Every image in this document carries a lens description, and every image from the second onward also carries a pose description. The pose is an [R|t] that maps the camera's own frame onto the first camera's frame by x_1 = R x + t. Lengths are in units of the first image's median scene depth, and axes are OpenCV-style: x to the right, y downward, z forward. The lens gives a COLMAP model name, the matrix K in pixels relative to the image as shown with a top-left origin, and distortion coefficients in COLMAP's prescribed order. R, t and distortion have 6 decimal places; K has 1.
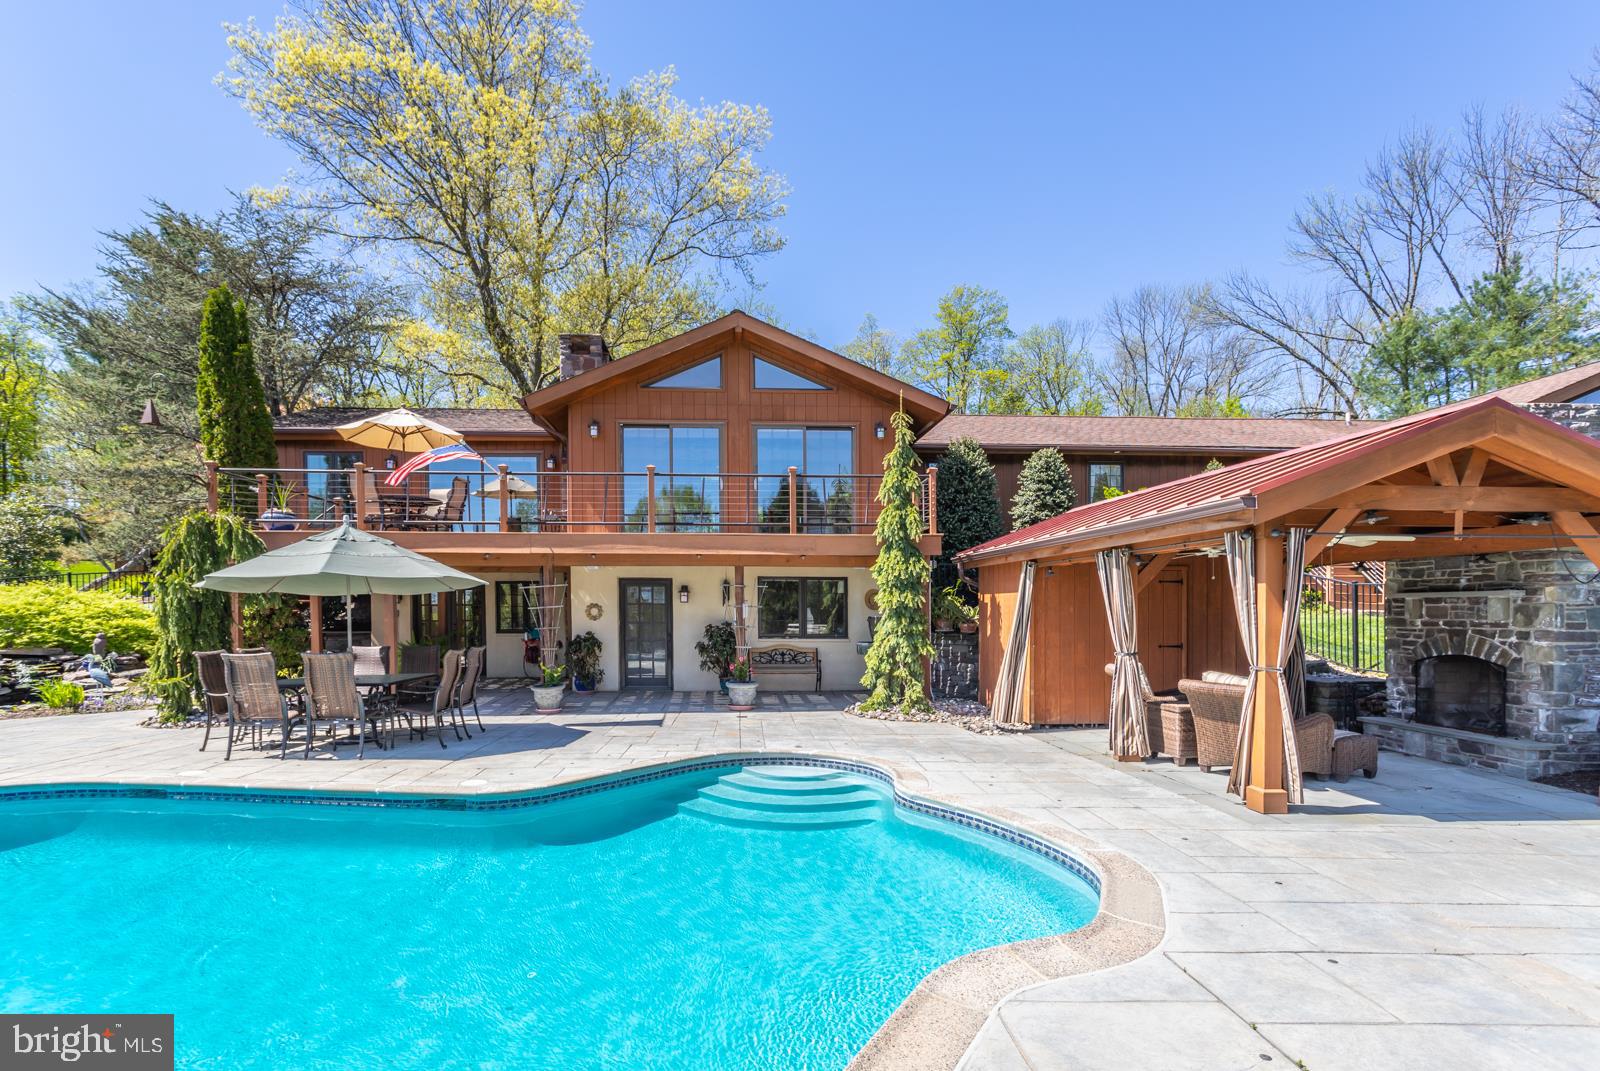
lens RADIAL K [[757.1, 0, 755.5], [0, 757.1, 604.5], [0, 0, 1]] dist [0.001980, -0.002381]
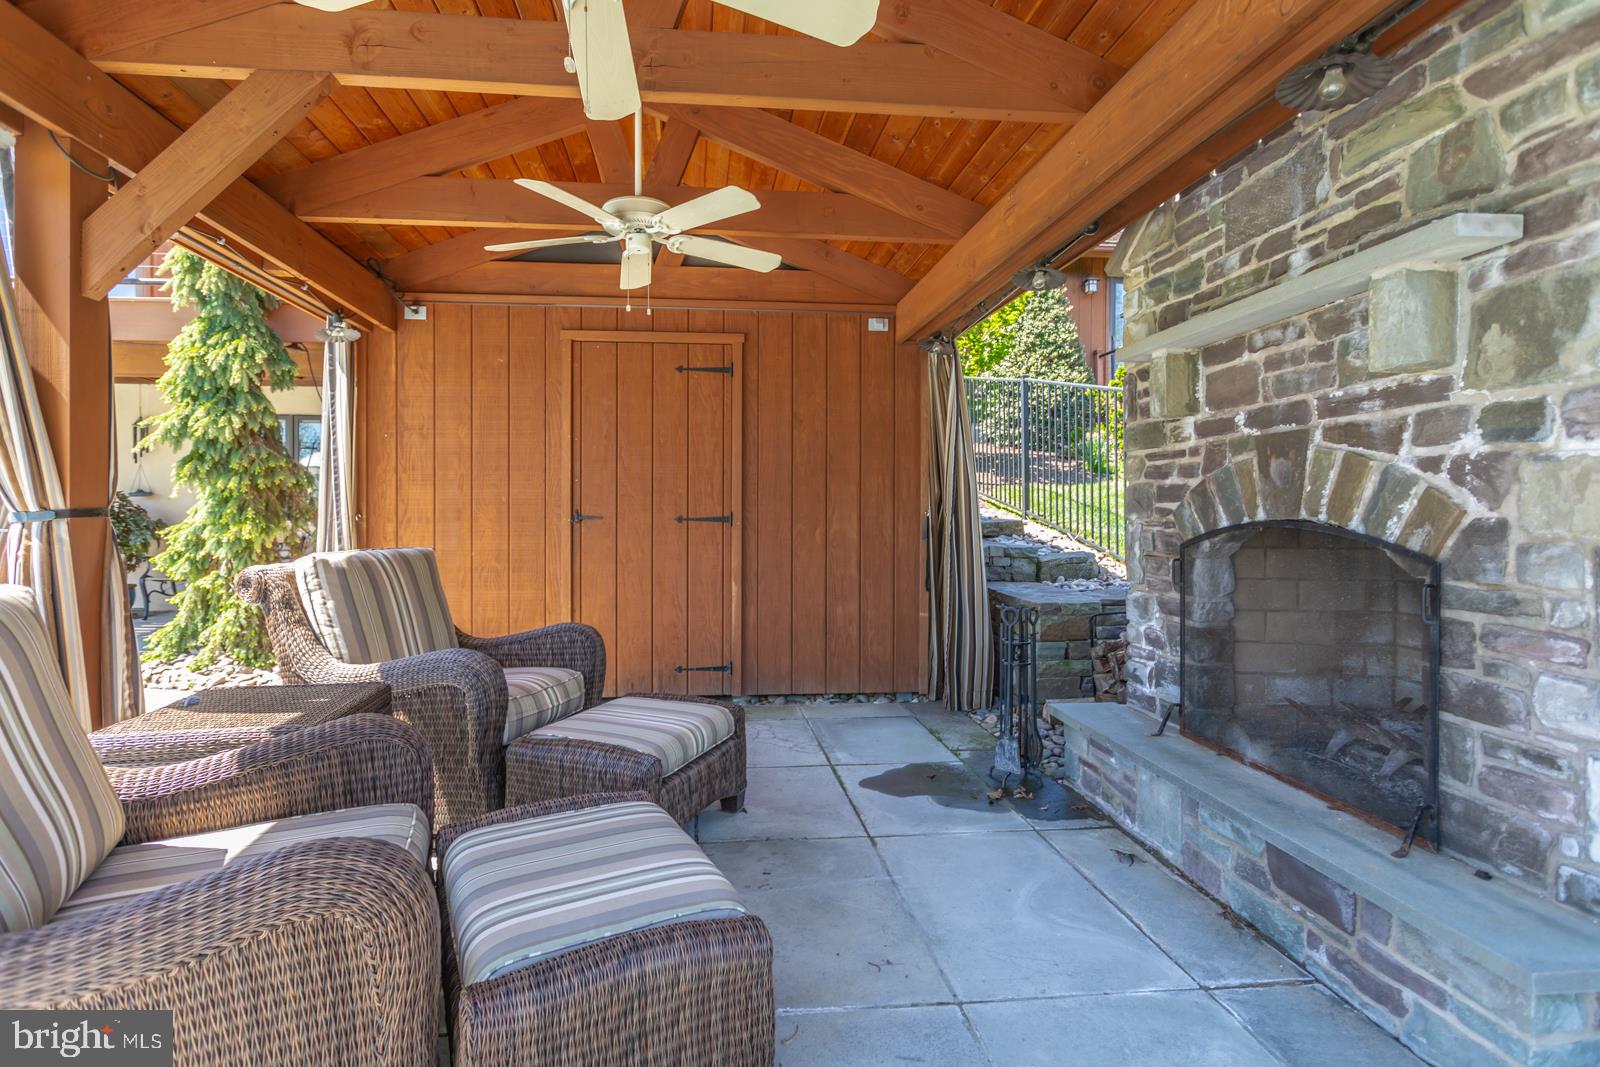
lens RADIAL K [[757.1, 0, 763.5], [0, 757.1, 507.6], [0, 0, 1]] dist [0.001980, -0.002381]
pose [[0.999279, -0.002910, 0.037847, 0.683580], [0.002808, 0.999992, 0.002736, 0.057152], [-0.037855, -0.002628, 0.999280, 0.683760]]
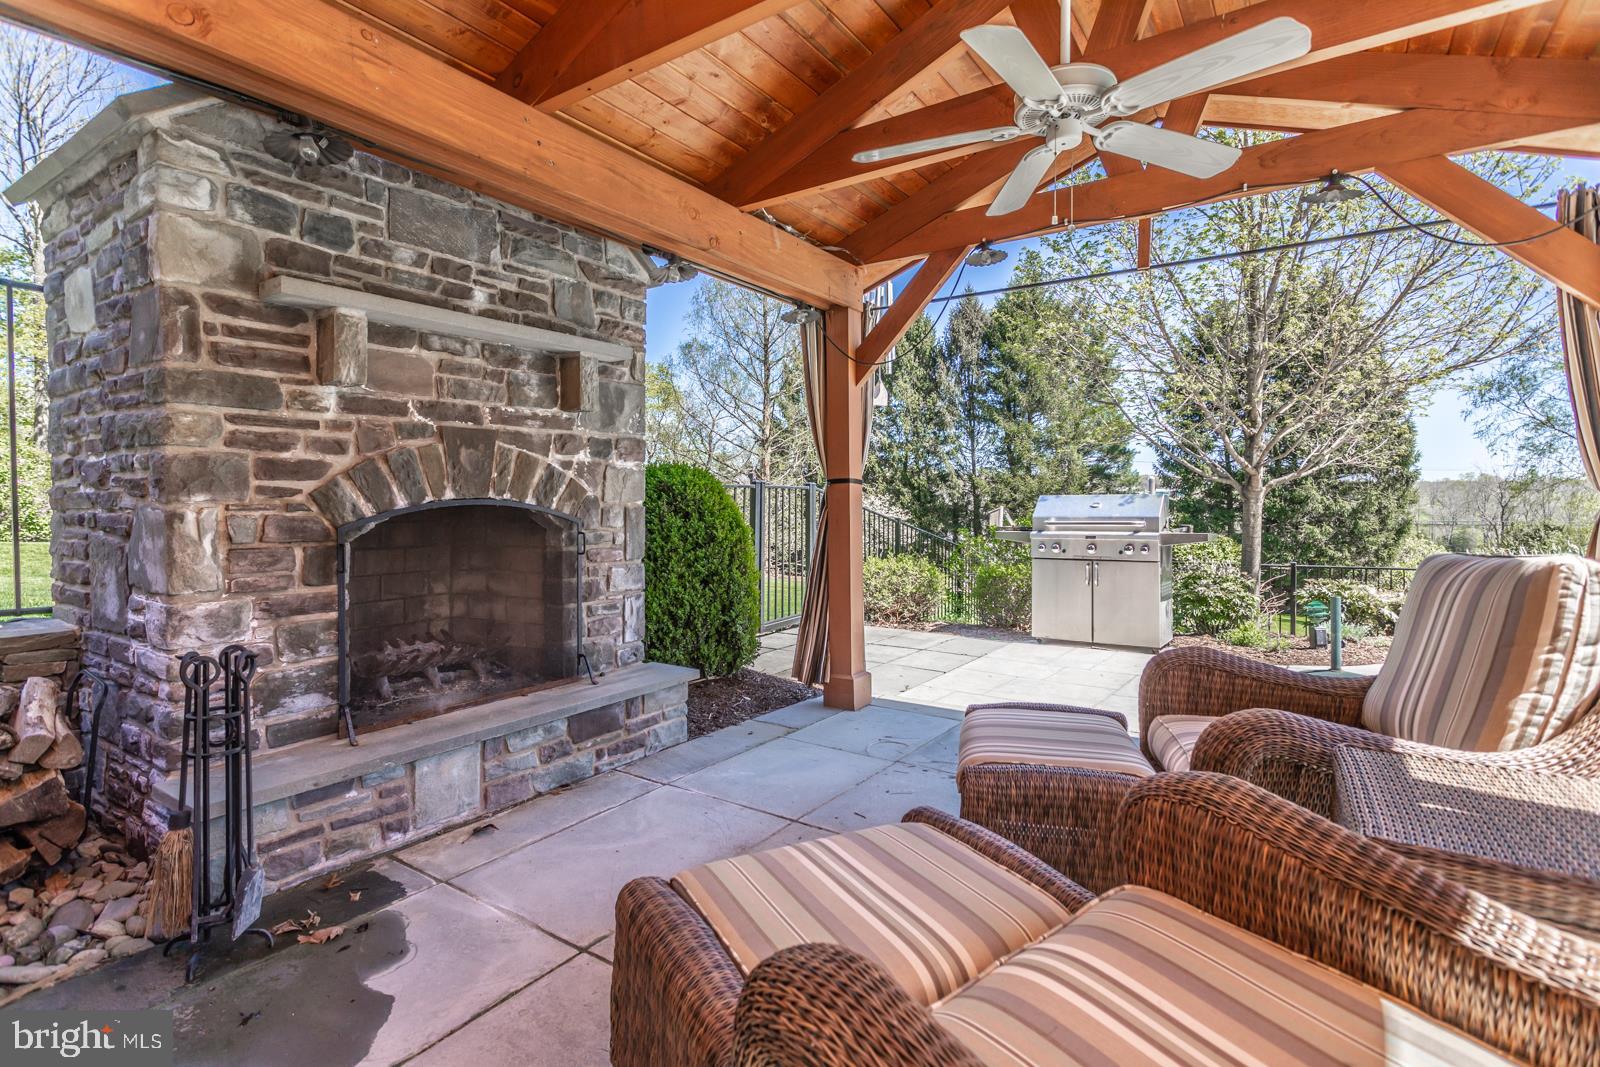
lens RADIAL K [[757.1, 0, 791.1], [0, 757.1, 494.9], [0, 0, 1]] dist [0.001980, -0.002381]
pose [[-0.783327, -0.007717, 0.621562, 0.556054], [-0.010978, 0.999939, -0.001422, 0.060059], [-0.621513, -0.007937, -0.783364, 1.125989]]
